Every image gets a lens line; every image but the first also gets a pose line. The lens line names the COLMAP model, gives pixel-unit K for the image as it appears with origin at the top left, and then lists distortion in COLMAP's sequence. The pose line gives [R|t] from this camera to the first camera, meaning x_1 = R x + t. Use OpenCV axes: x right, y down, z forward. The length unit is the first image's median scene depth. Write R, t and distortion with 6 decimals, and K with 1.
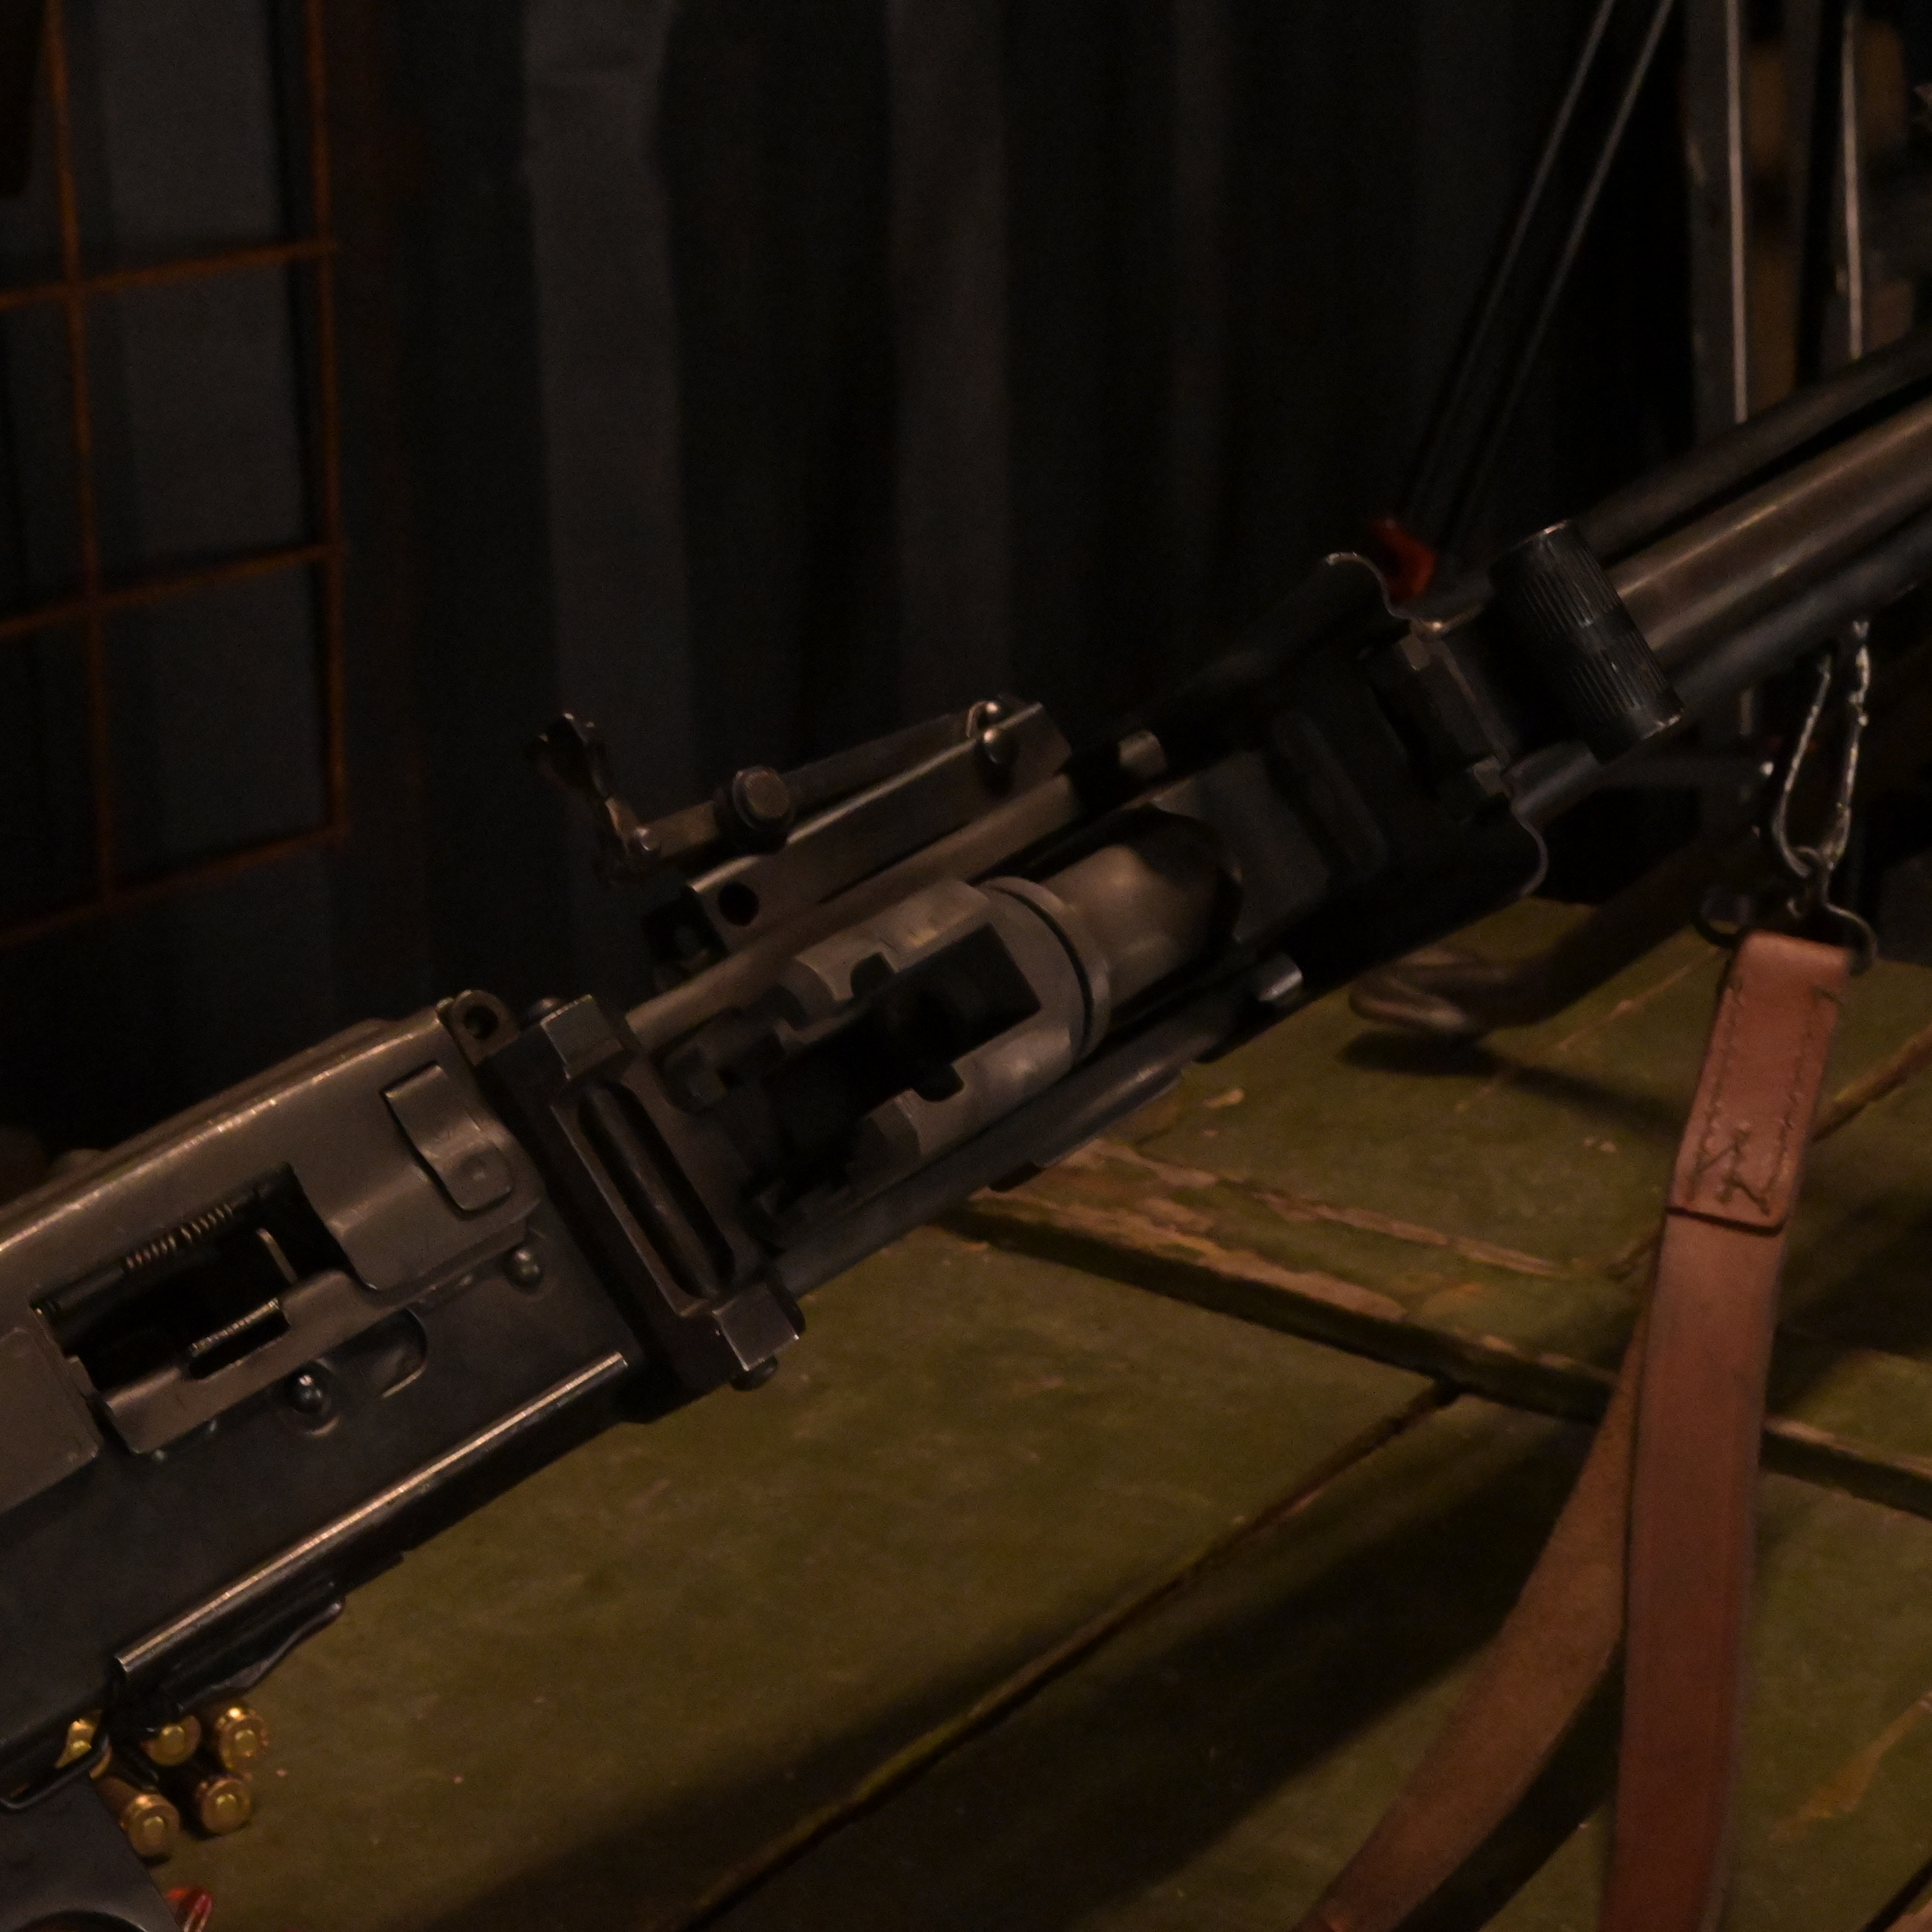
lens RADIAL K [[3848.3, 0, 966.0], [0, 3848.3, 966.0], [0, 0, 1]] dist [0.012134, -0.061755]
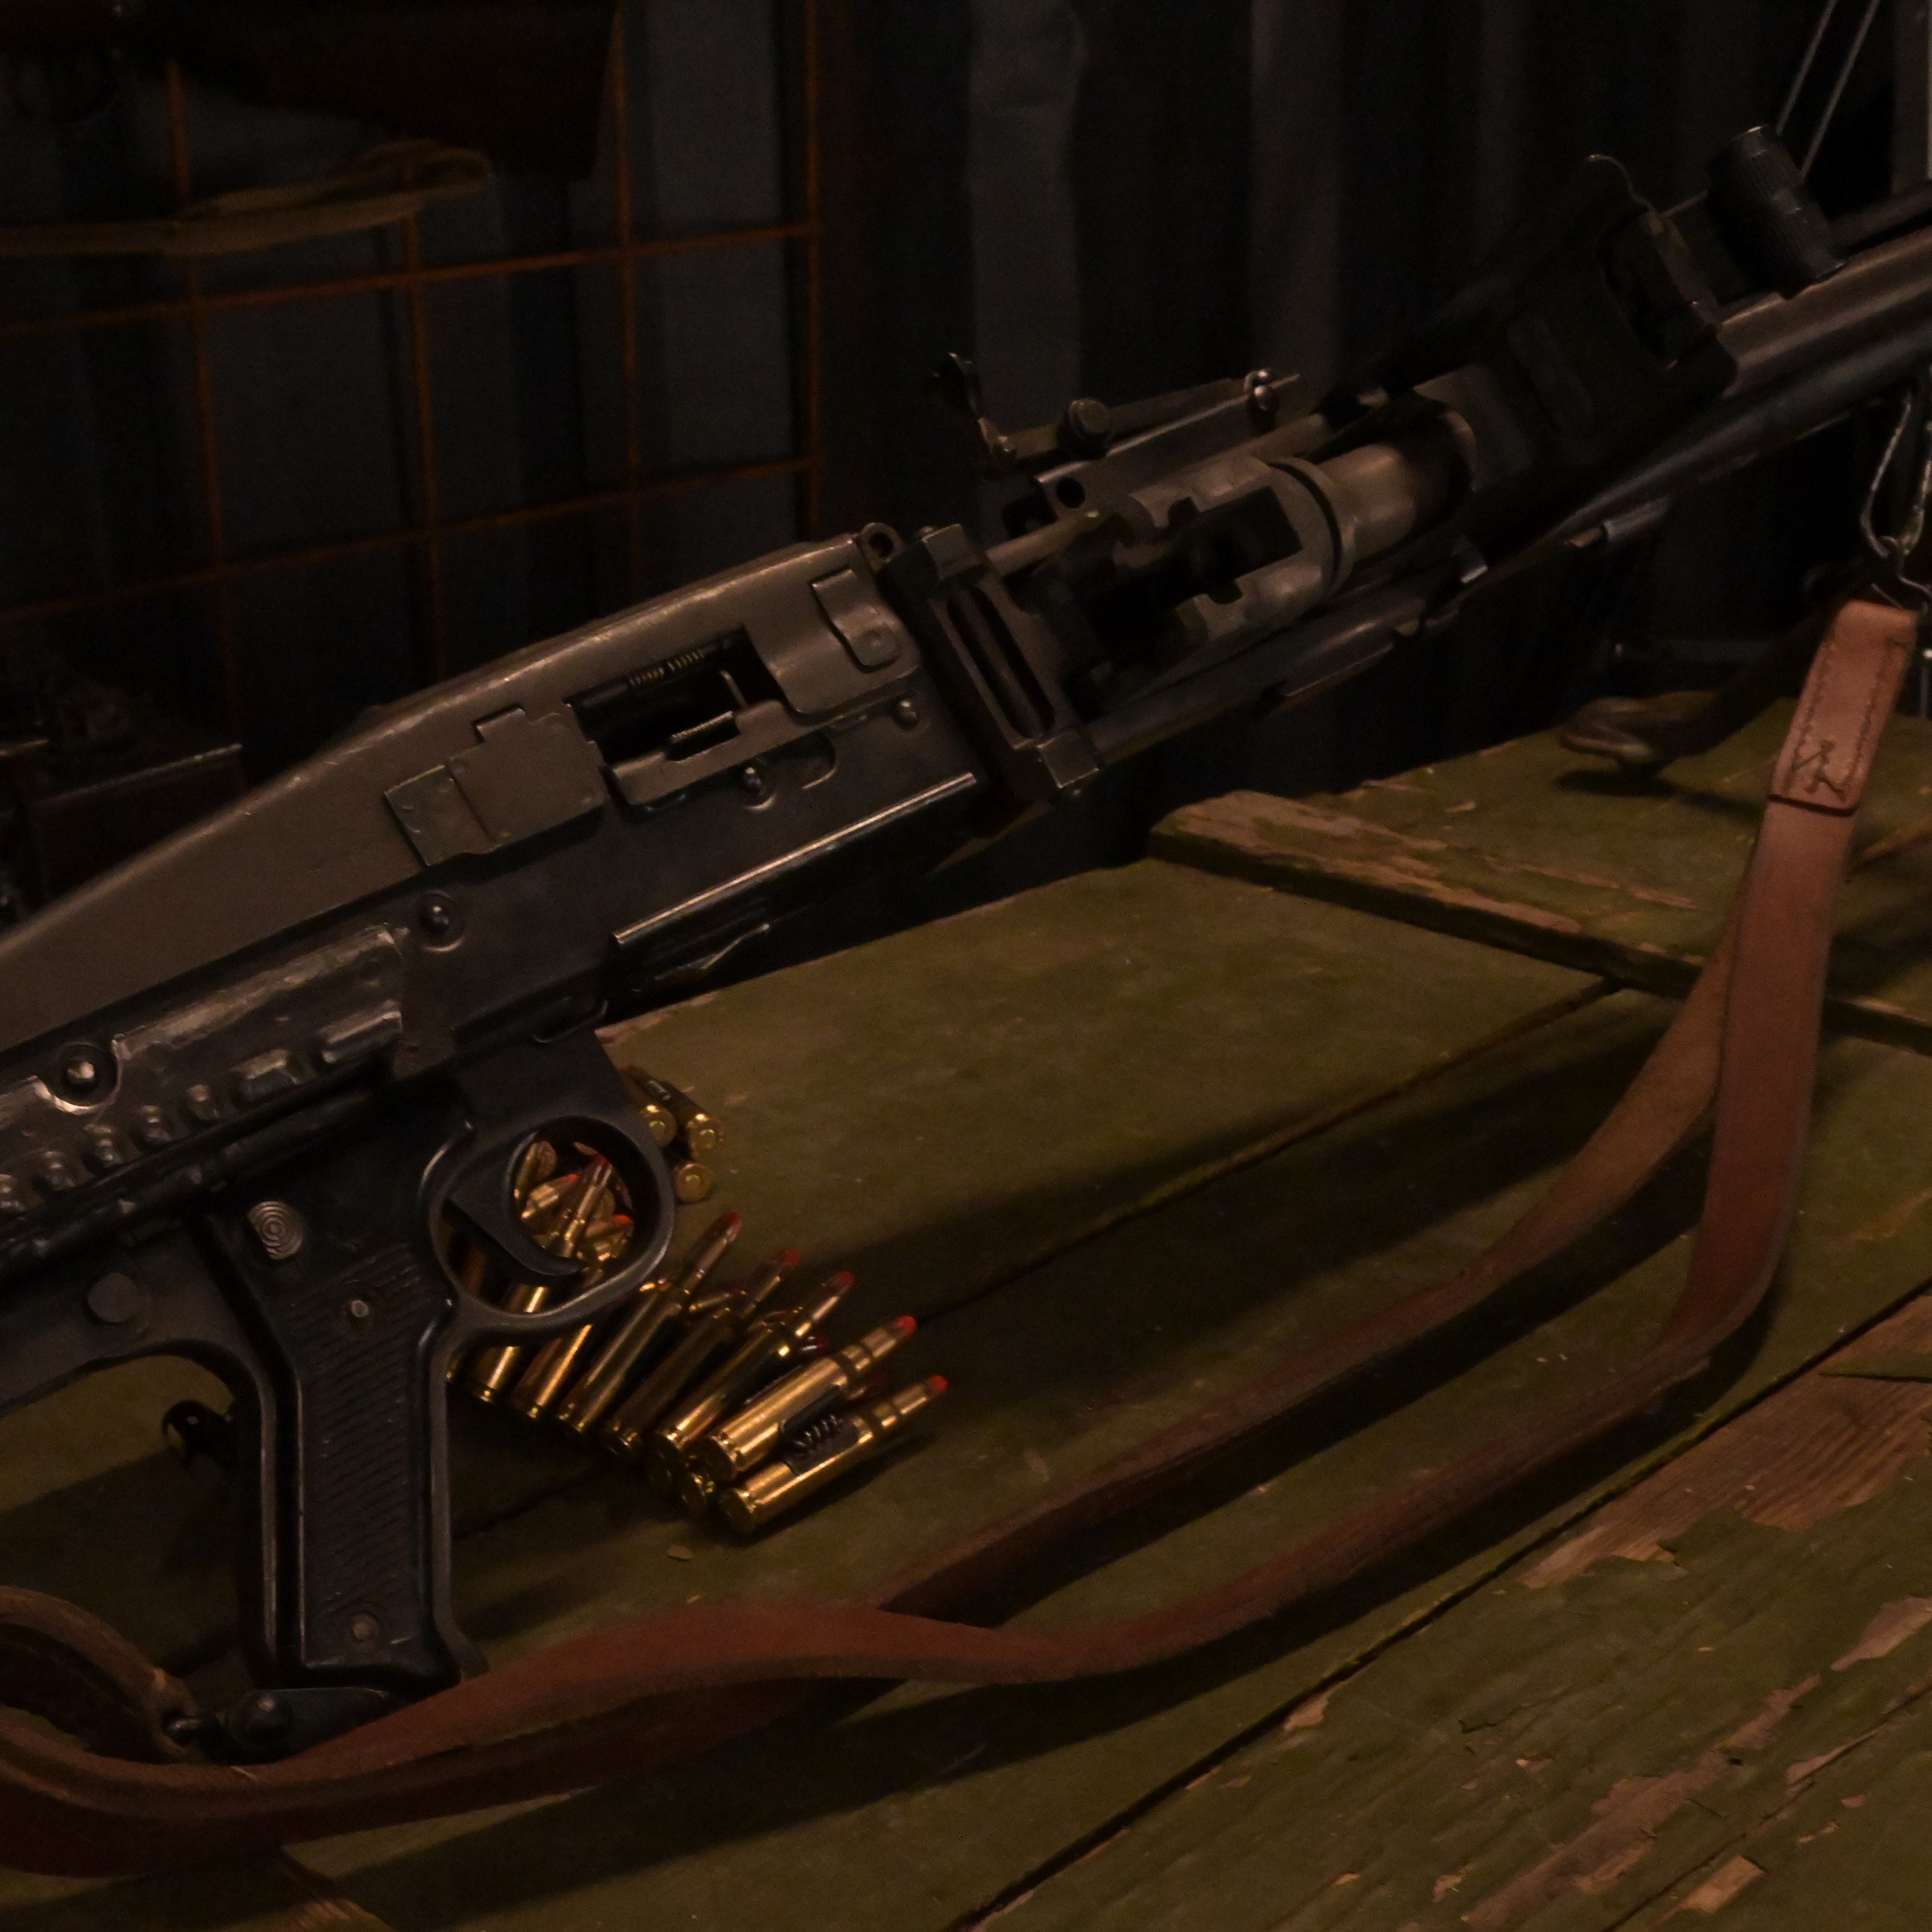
lens RADIAL K [[3078.2, 0, 966.0], [0, 3078.2, 966.0], [0, 0, 1]] dist [-0.024873, 0.217589]
pose [[0.992942, 0.031232, -0.114415, 0.029473], [-0.030774, 0.999510, 0.005767, 0.122495], [0.114539, -0.002205, 0.993416, -0.090428]]
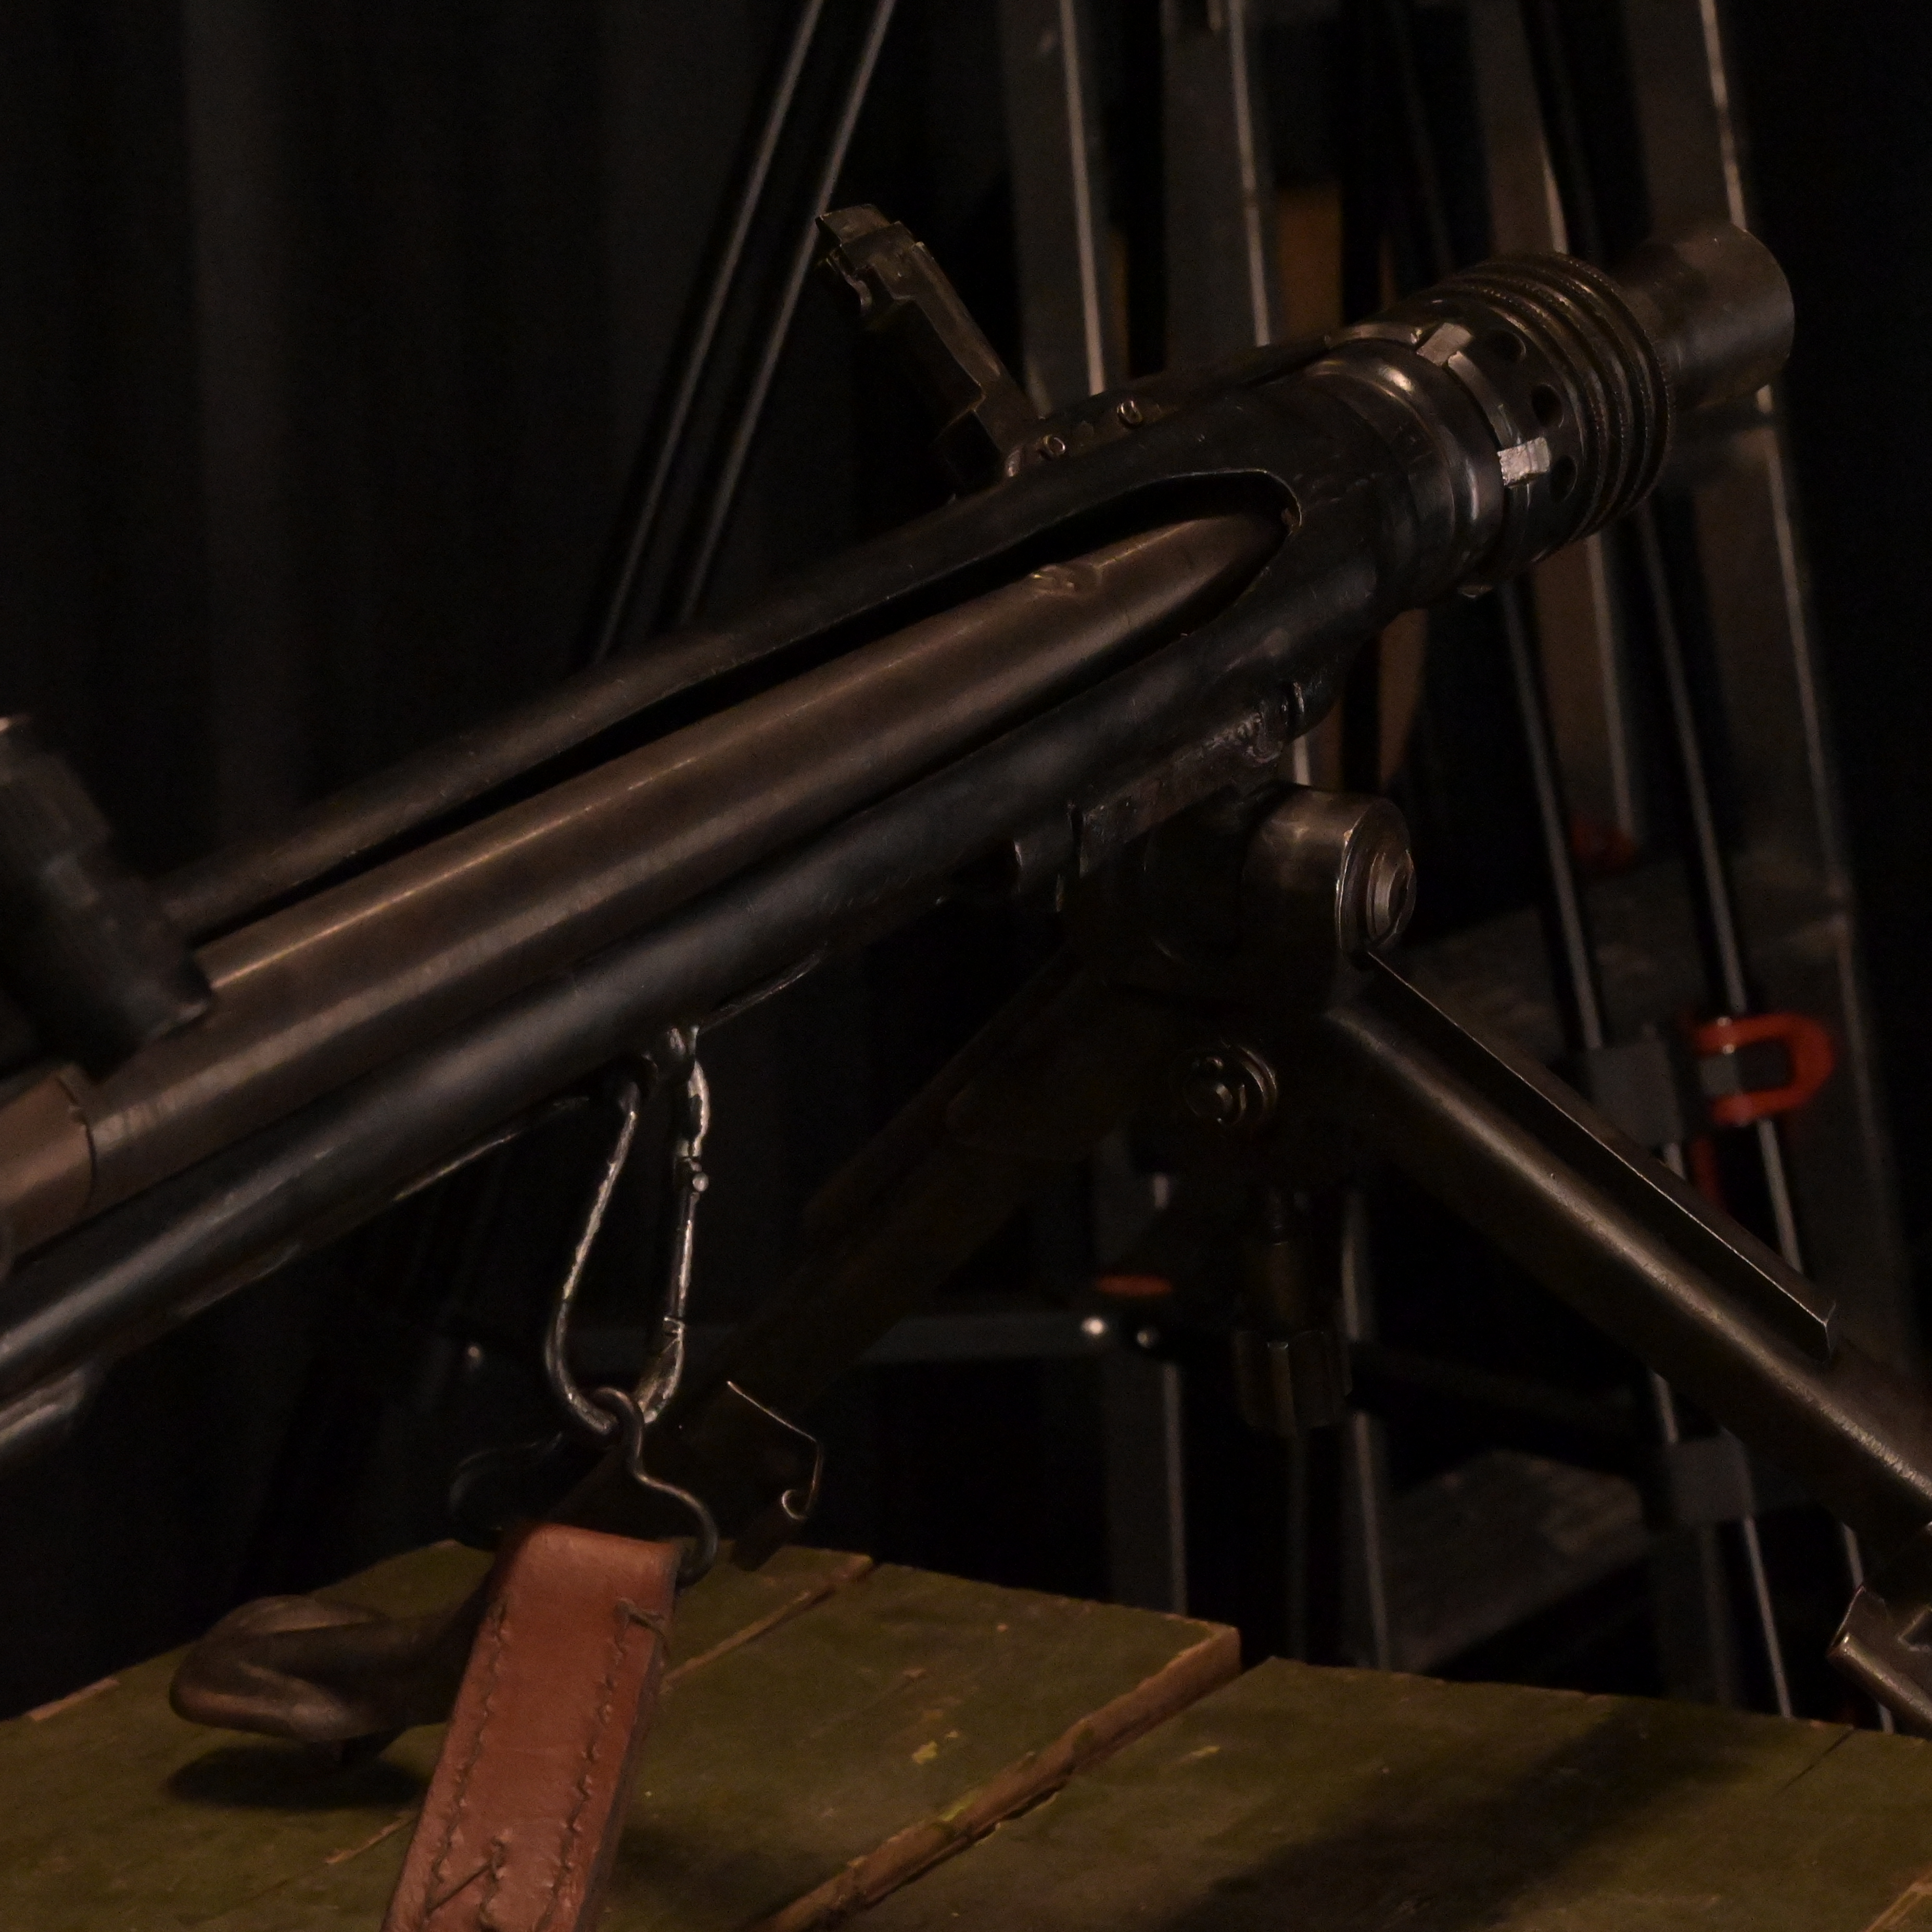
lens RADIAL K [[6191.9, 0, 966.0], [0, 6191.9, 966.0], [0, 0, 1]] dist [-0.067508, 2.223644]
pose [[0.993201, -0.029260, 0.112678, 0.166761], [0.042849, 0.991833, -0.120133, 0.025318], [-0.108243, 0.124145, 0.986343, -0.012297]]
